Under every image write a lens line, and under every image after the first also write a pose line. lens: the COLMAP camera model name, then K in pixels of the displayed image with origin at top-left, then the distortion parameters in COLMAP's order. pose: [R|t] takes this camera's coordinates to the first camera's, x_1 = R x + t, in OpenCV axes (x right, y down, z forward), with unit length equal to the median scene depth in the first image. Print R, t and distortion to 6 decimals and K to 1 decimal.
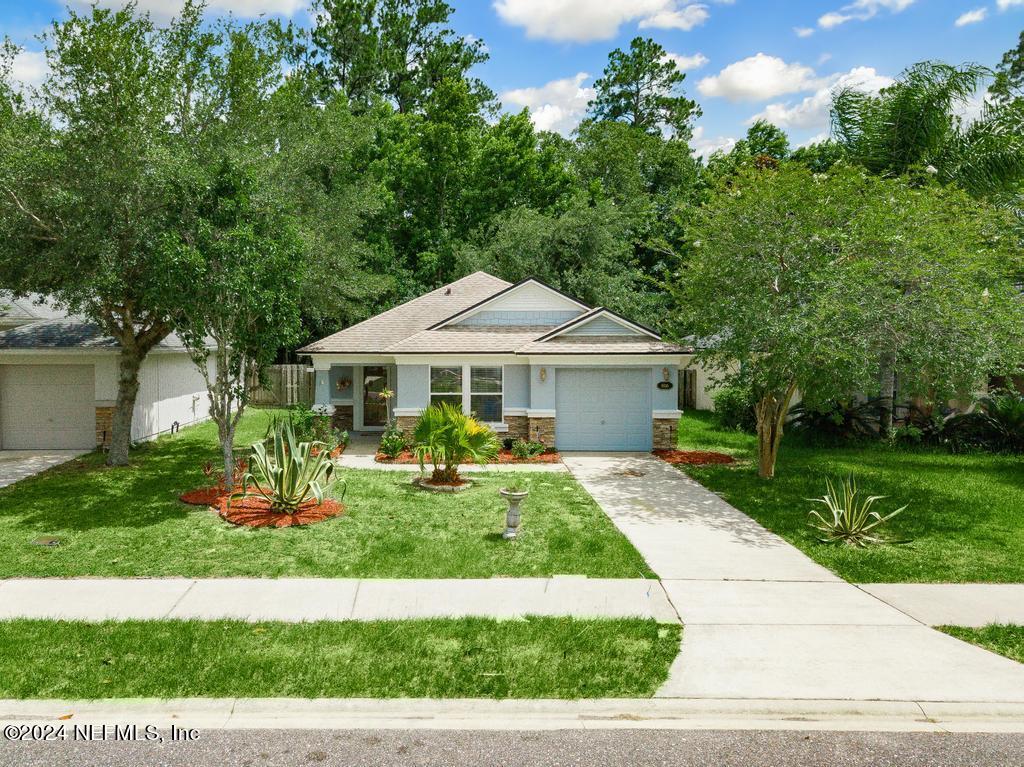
lens RADIAL K [[785.8, 0, 512.0], [0, 785.8, 383.5], [0, 0, 1]] dist [-0.003260, -0.003995]
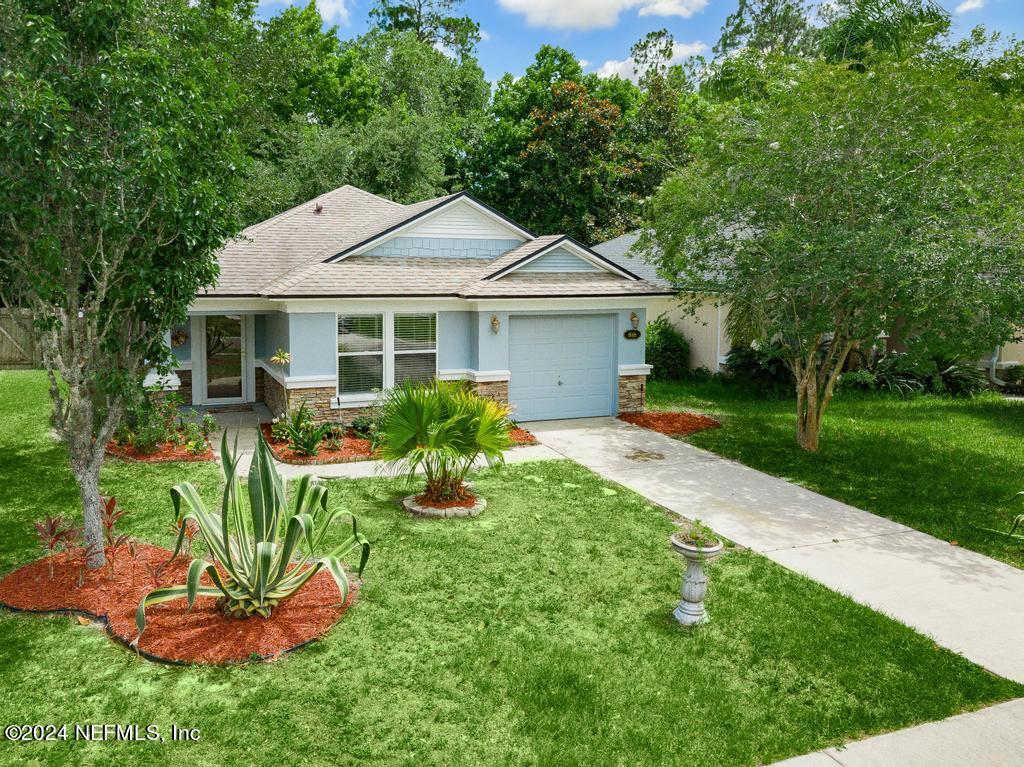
lens RADIAL K [[767.7, 0, 512.2], [0, 767.7, 329.6], [0, 0, 1]] dist [-0.001364, 0.000944]
pose [[0.937354, -0.019811, 0.347814, -0.195775], [0.012745, 0.999664, 0.022591, -0.021820], [-0.348145, -0.016743, 0.937291, 0.302871]]
